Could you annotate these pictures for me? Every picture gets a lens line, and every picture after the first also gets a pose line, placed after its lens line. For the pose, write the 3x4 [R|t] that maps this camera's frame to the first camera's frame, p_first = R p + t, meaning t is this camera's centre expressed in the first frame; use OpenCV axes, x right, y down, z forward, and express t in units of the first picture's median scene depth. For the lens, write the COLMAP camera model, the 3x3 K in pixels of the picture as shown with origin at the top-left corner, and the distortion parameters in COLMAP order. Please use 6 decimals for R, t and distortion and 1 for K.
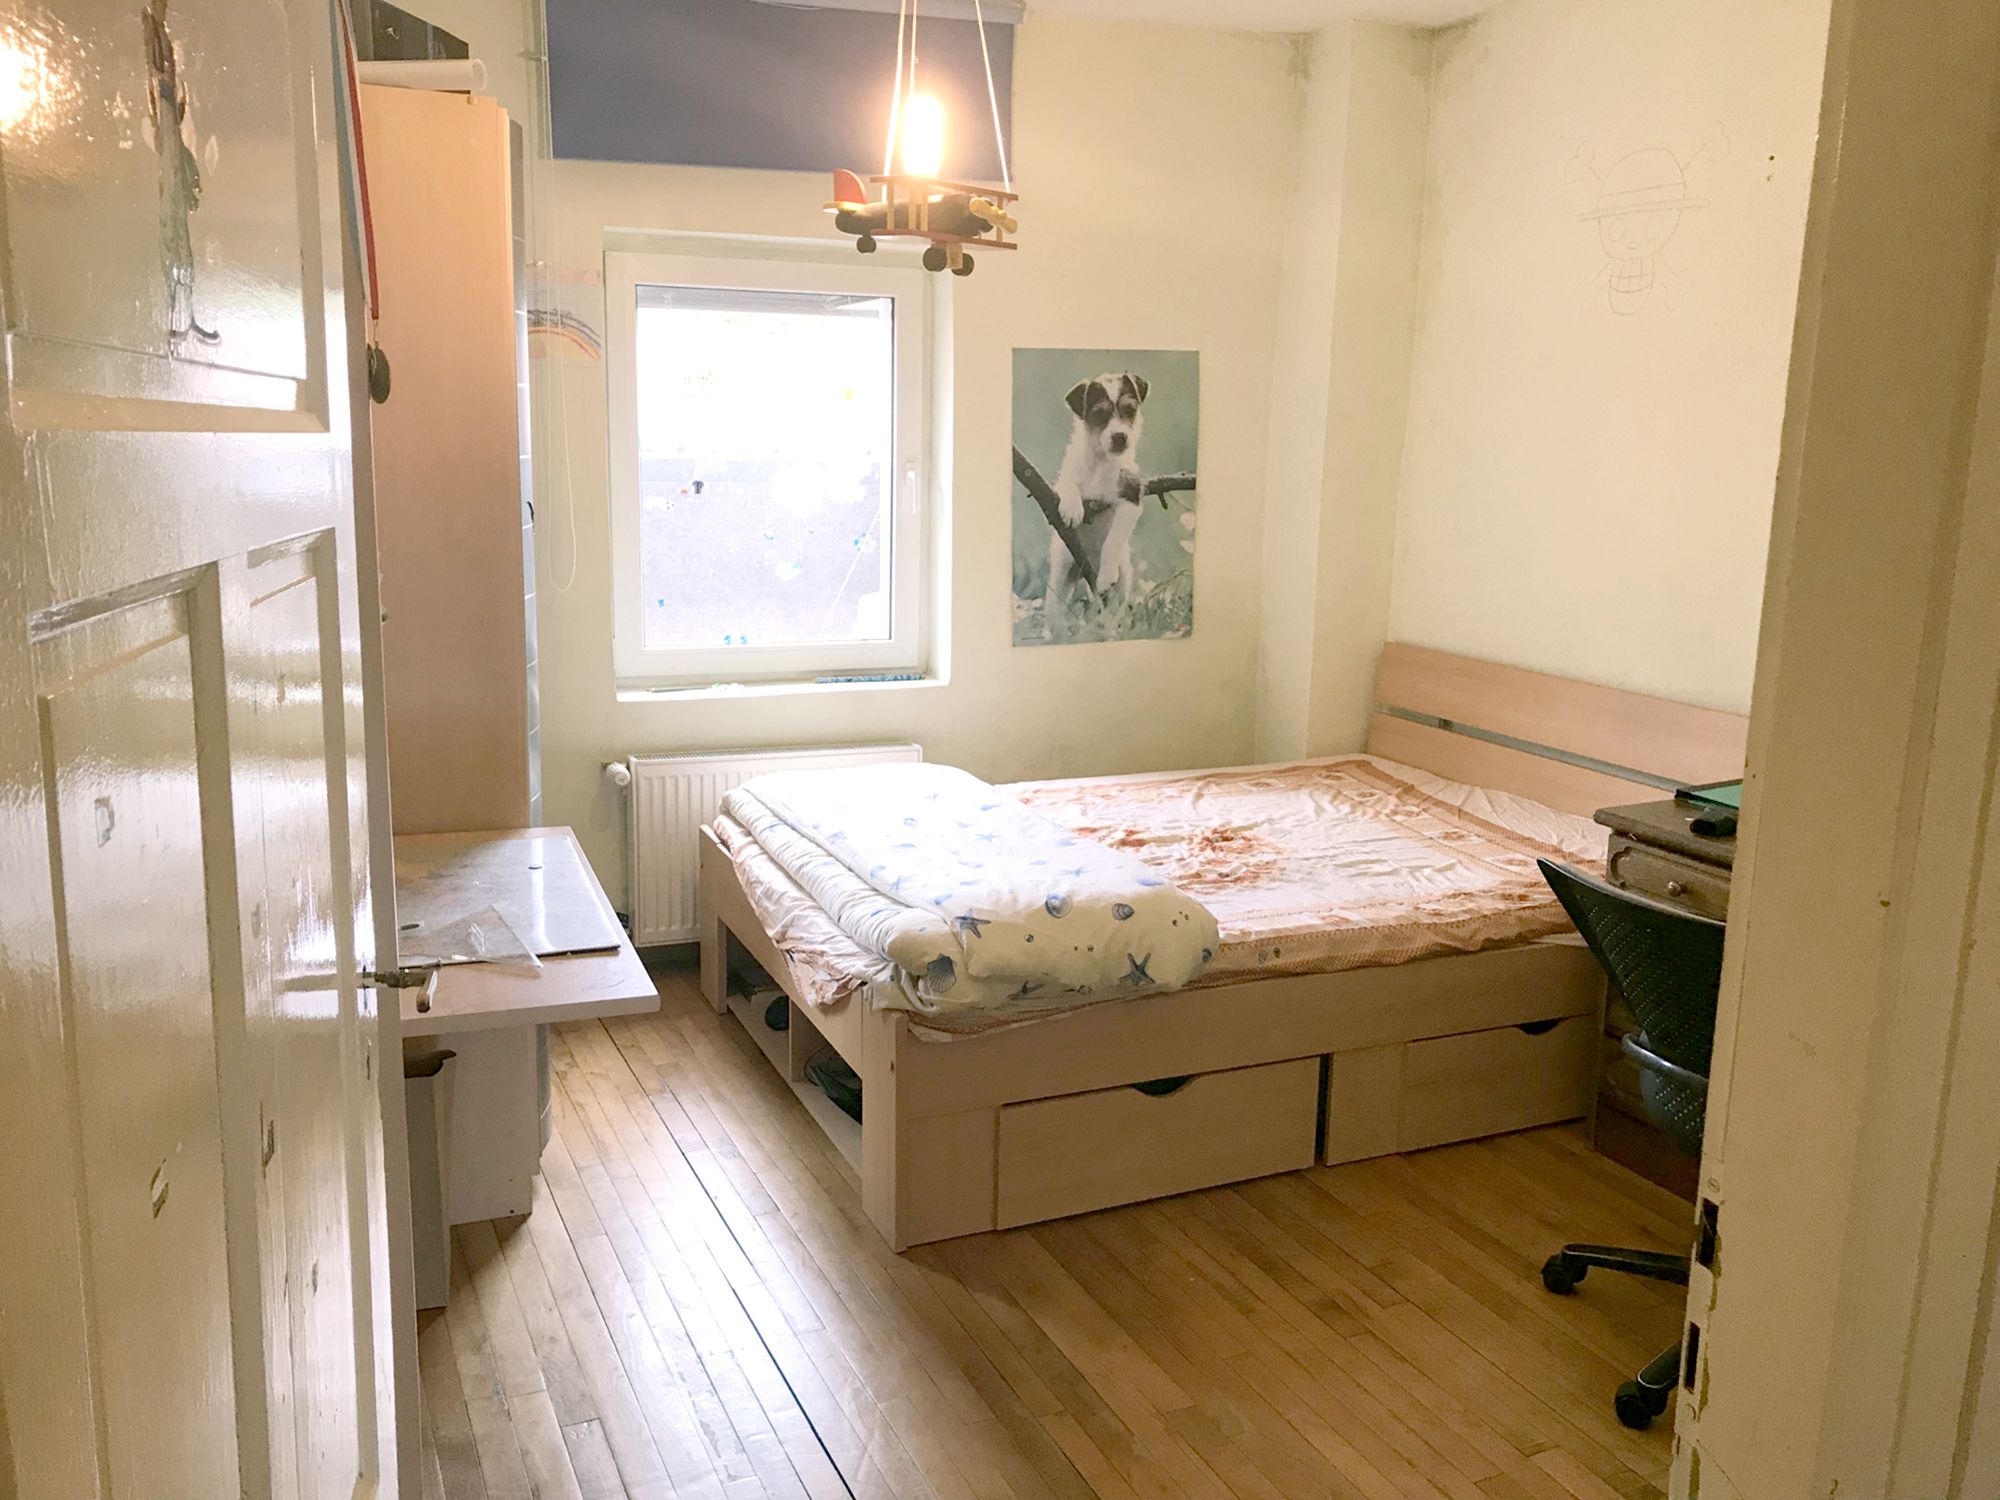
lens RADIAL K [[1647.2, 0, 993.6], [0, 1647.2, 743.5], [0, 0, 1]] dist [0.066976, -0.044324]
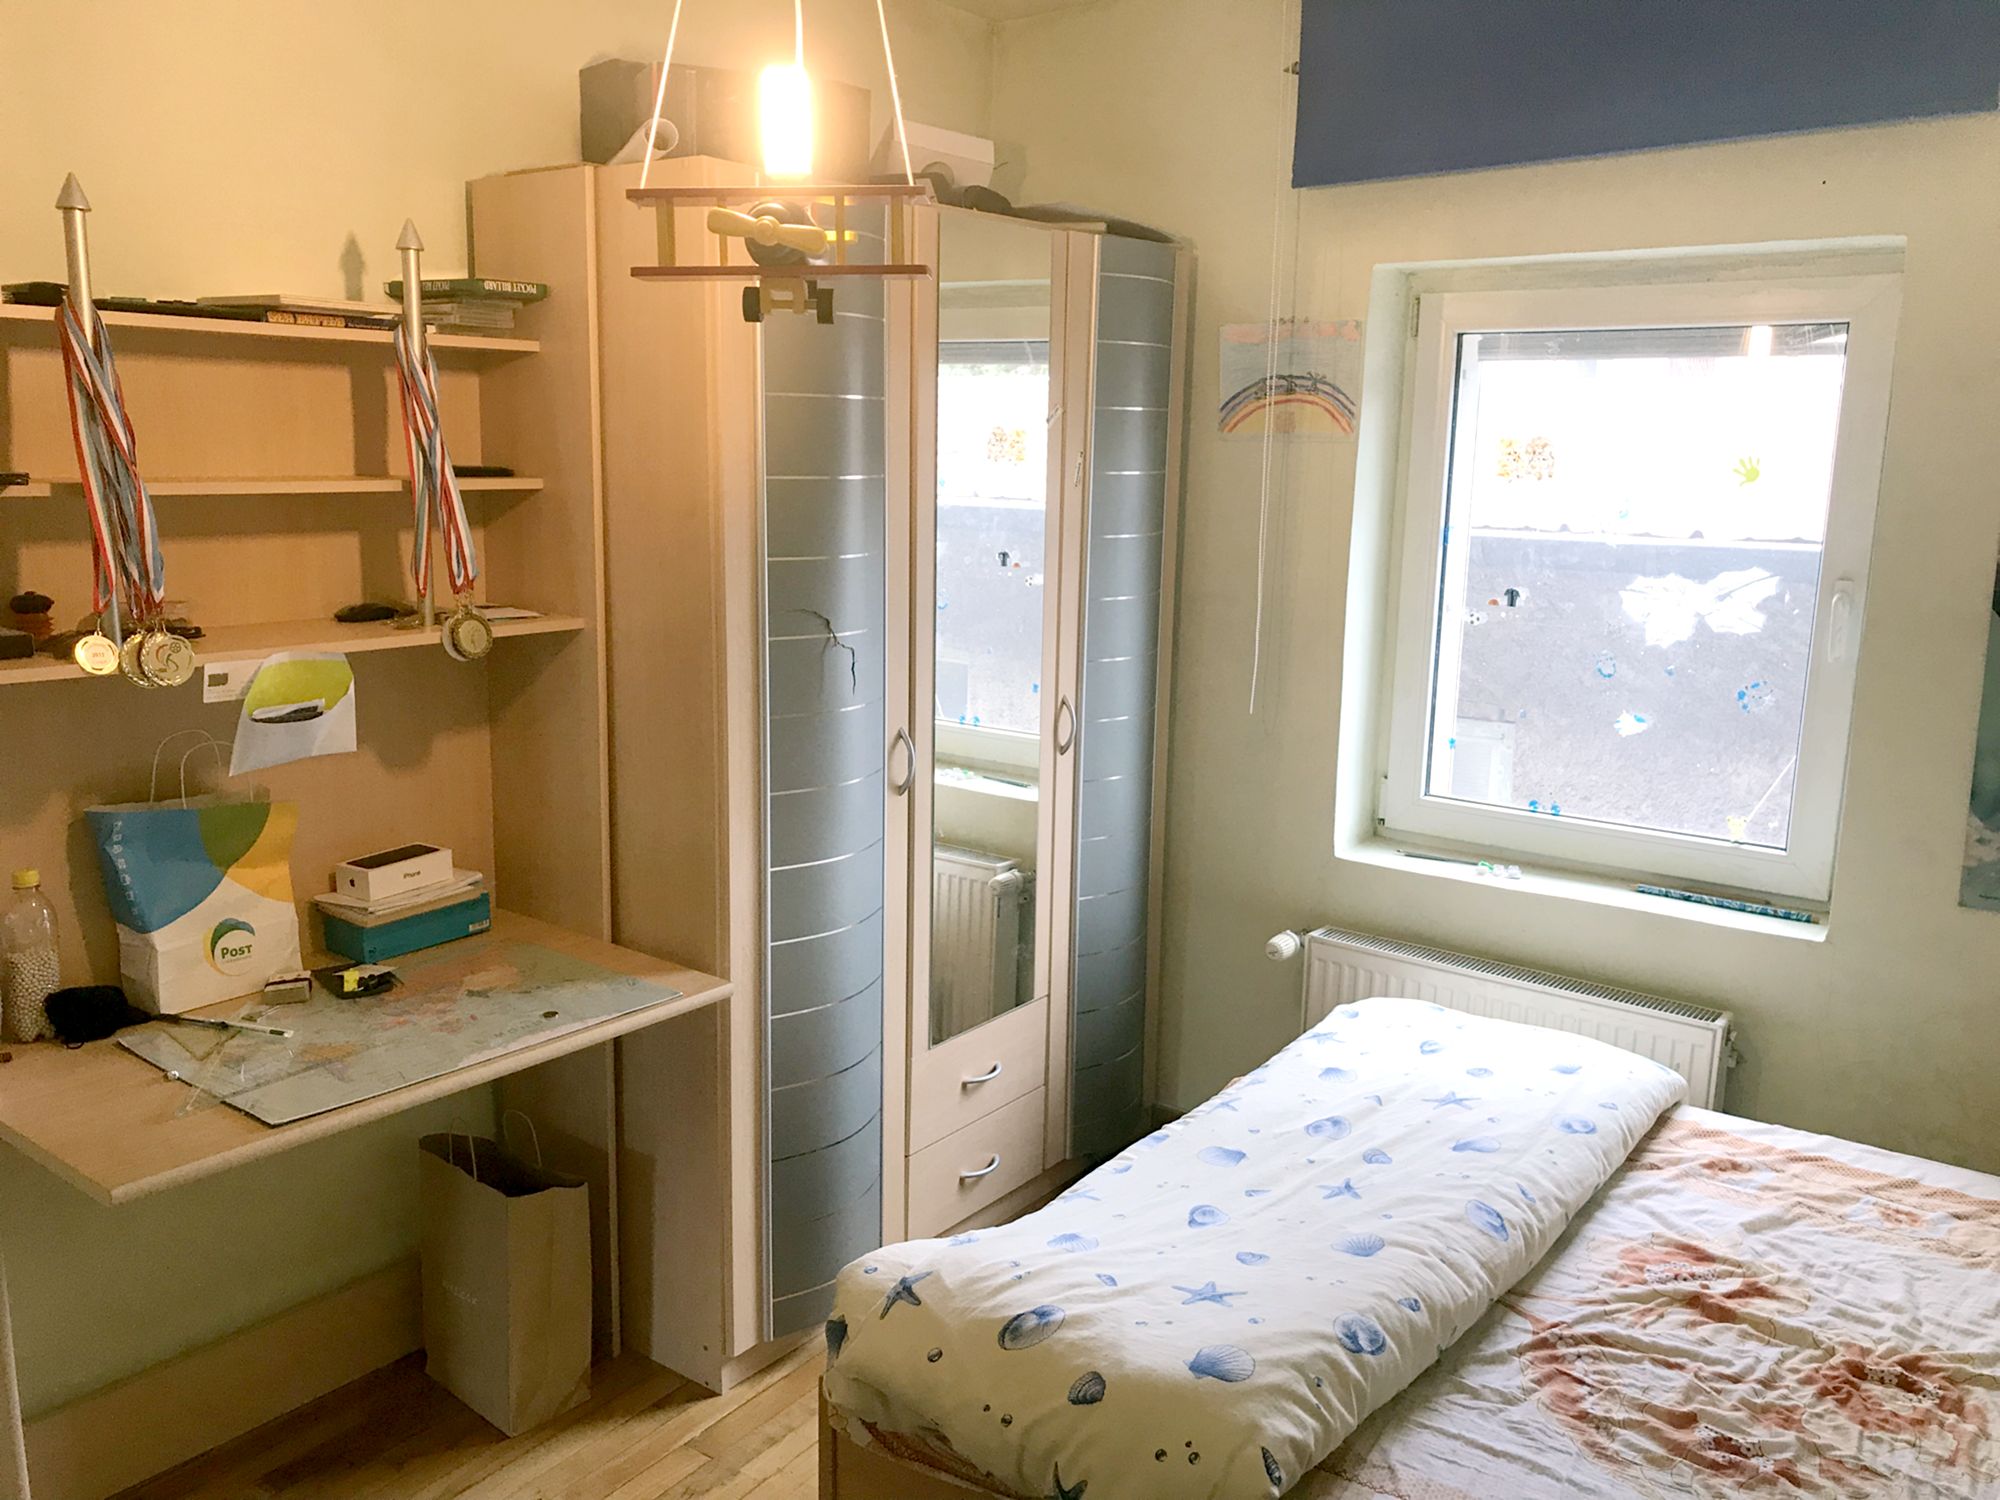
lens RADIAL K [[1647.2, 0, 997.6], [0, 1647.2, 755.0], [0, 0, 1]] dist [0.066976, -0.044324]
pose [[0.515766, 0.156650, -0.842286, 0.407676], [-0.173095, 0.981920, 0.076627, -0.123100], [0.839061, 0.106274, 0.533557, 0.499282]]
